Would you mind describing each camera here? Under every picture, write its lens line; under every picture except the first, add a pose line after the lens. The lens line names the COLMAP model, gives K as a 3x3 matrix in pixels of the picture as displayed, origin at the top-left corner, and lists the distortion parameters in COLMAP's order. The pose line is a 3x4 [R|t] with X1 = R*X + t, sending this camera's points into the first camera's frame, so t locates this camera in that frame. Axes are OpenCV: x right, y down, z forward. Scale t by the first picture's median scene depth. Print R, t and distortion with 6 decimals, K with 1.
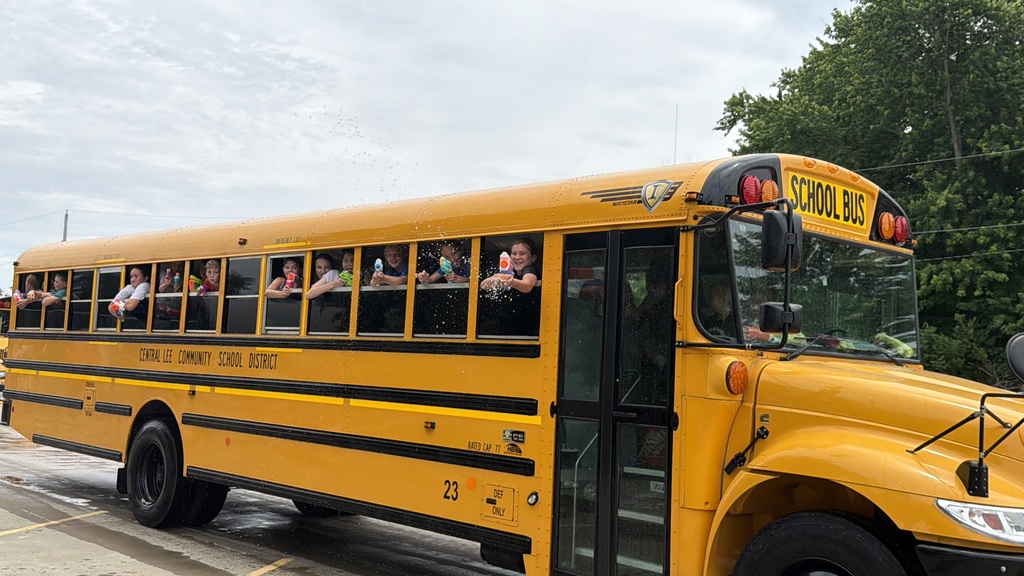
lens RADIAL K [[1080.5, 0, 513.5], [0, 1080.5, 287.2], [0, 0, 1]] dist [0.058502, 0.000000]
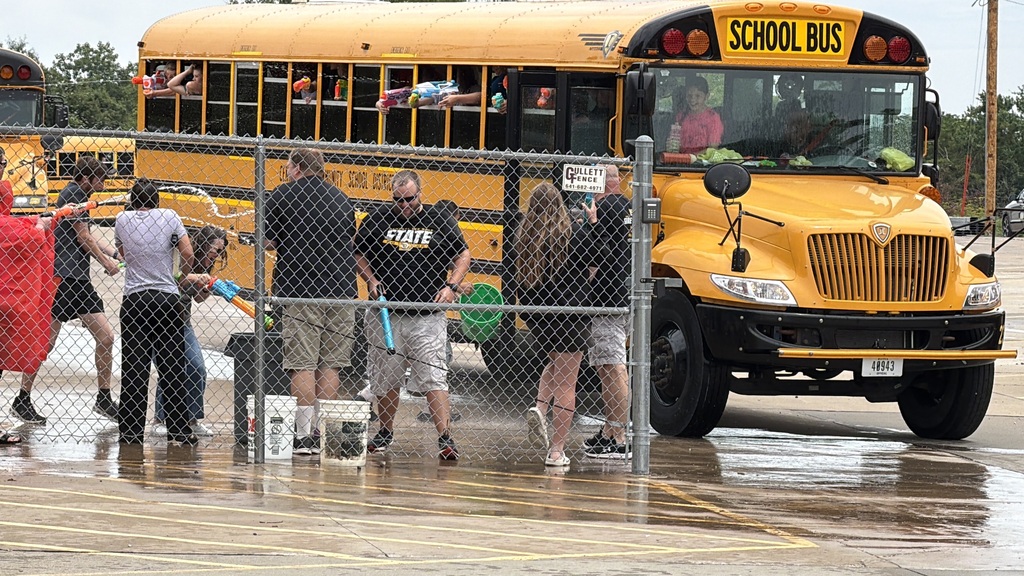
lens RADIAL K [[5013.8, 0, 512.1], [0, 5013.8, 288.1], [0, 0, 1]] dist [-1.648116, 0.000000]
pose [[0.936296, -0.012710, -0.350981, 1.819660], [0.048894, 0.994330, 0.094426, -0.317957], [0.347791, -0.105571, 0.931609, -3.909560]]
